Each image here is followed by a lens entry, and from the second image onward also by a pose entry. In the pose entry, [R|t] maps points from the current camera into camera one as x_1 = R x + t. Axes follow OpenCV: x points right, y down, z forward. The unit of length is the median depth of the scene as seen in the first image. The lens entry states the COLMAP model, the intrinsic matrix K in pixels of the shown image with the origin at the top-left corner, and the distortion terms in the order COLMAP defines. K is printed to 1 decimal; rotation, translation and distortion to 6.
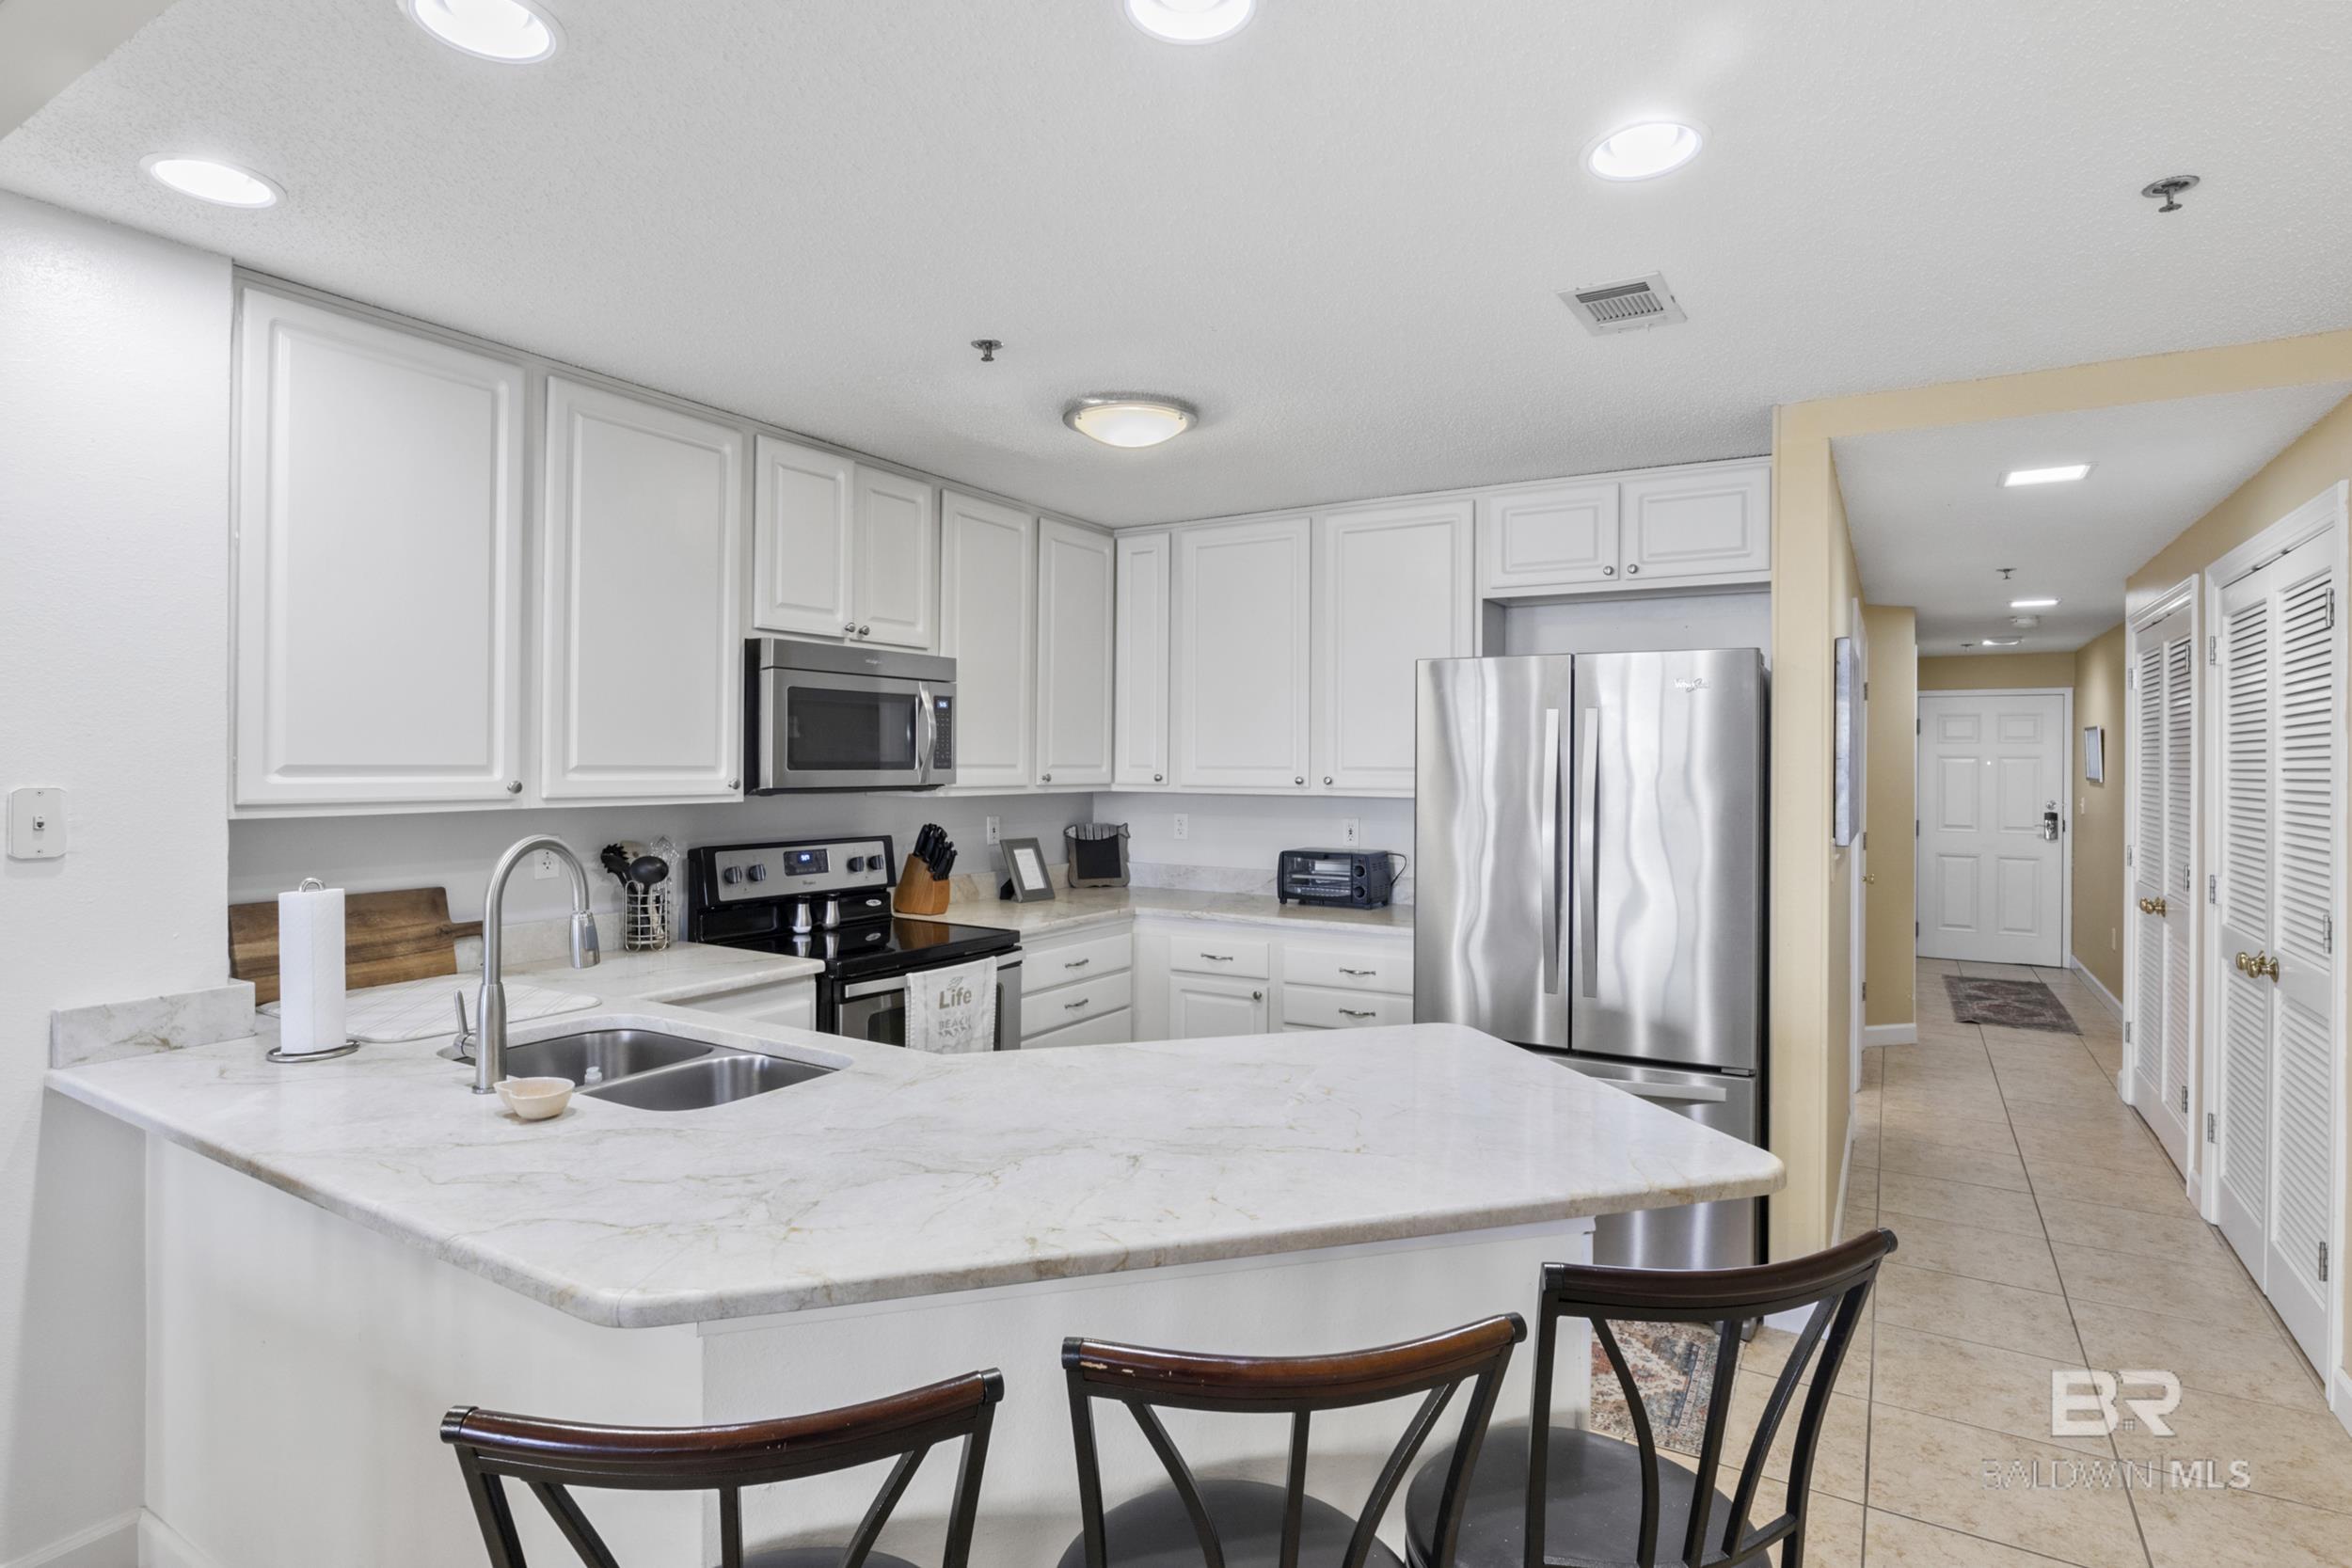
lens RADIAL K [[1184.8, 0, 1170.3], [0, 1184.8, 765.6], [0, 0, 1]] dist [-0.006842, -0.000851]
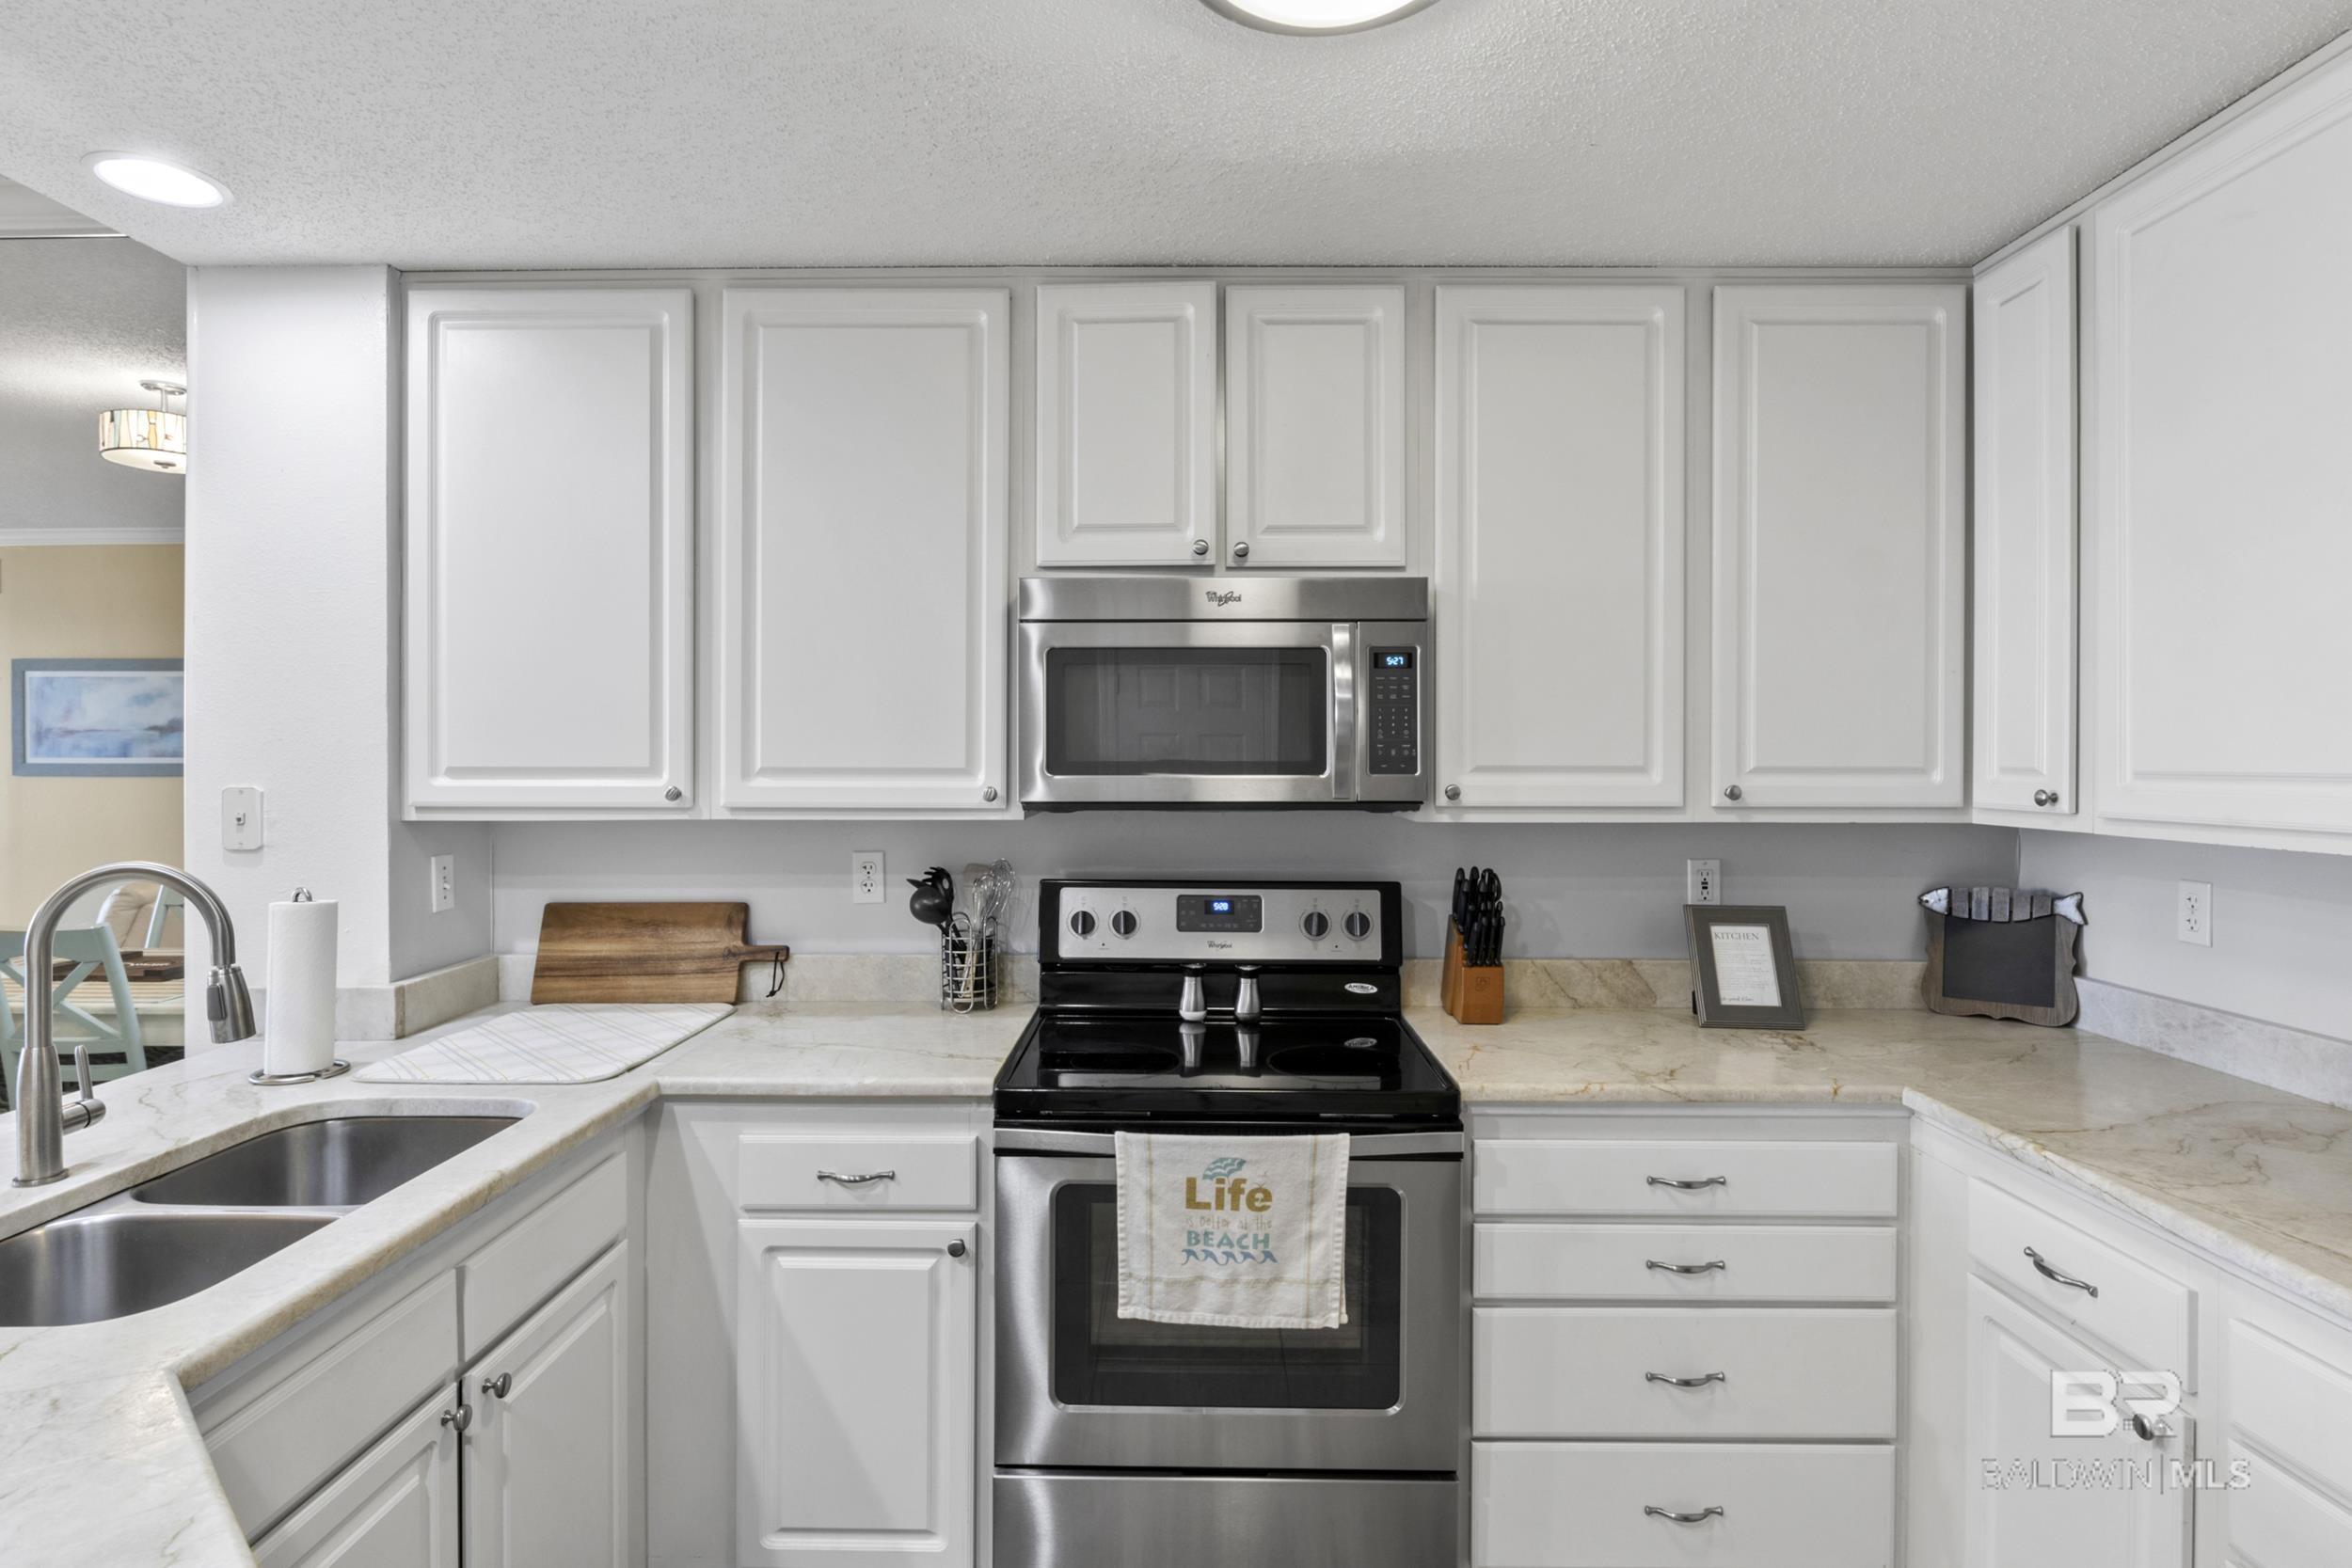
lens RADIAL K [[1184.8, 0, 1175.5], [0, 1184.8, 756.9], [0, 0, 1]] dist [-0.006842, -0.000851]
pose [[0.513207, -0.006159, -0.858243, 0.245468], [-0.000990, 0.999969, -0.007768, -0.000802], [0.858264, 0.004836, 0.513185, 0.625873]]
